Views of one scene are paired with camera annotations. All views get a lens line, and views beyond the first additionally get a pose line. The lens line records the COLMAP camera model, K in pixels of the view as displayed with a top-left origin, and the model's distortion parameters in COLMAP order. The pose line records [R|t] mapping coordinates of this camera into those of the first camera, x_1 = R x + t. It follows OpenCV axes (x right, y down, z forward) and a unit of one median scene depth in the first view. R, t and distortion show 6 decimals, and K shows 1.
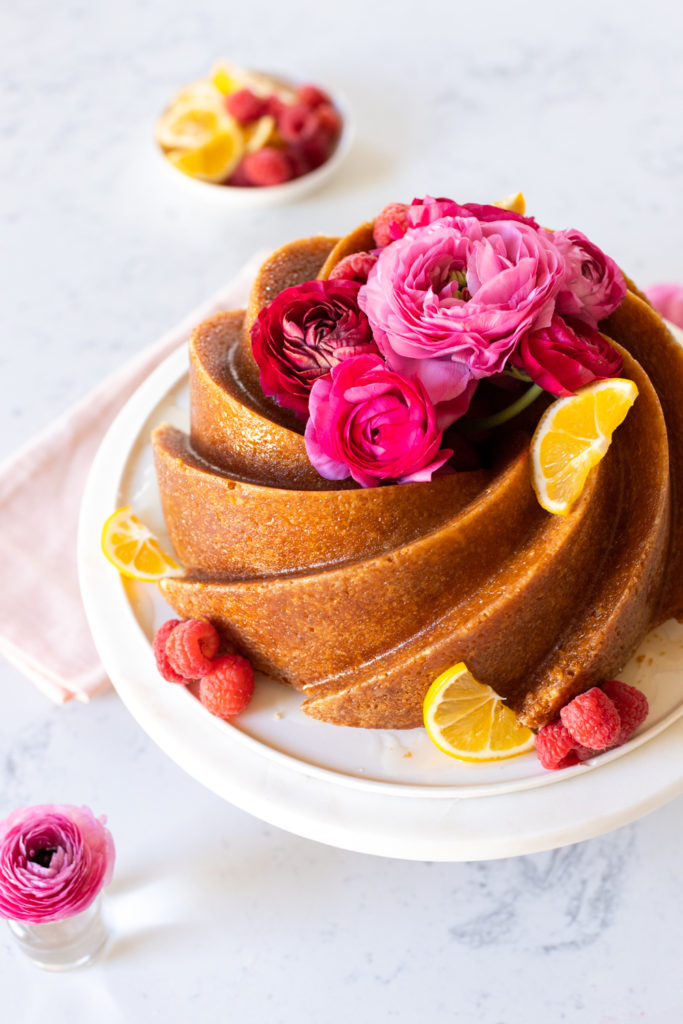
lens RADIAL K [[1574.3, 0, 341.5], [0, 1574.3, 512.0], [0, 0, 1]] dist [-0.096566, 0.046050]
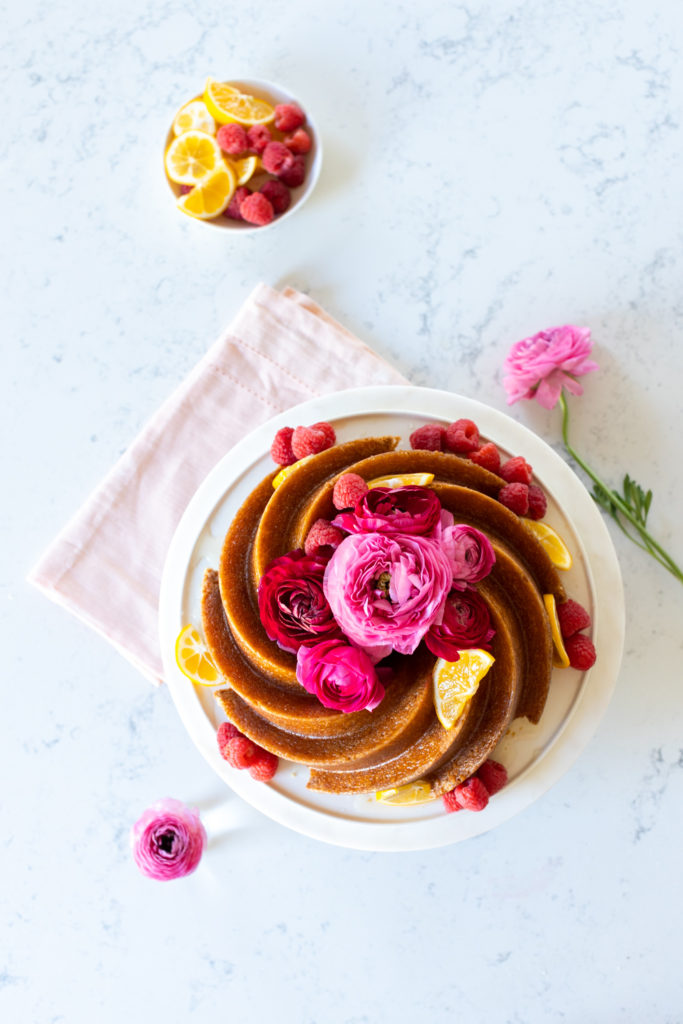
lens RADIAL K [[1574.3, 0, 341.5], [0, 1574.3, 512.0], [0, 0, 1]] dist [-0.096566, 0.046050]
pose [[0.998128, -0.042966, -0.043530, 0.099689], [0.059447, 0.848896, 0.525207, -1.018681], [0.014386, -0.526811, 0.849861, -0.305983]]
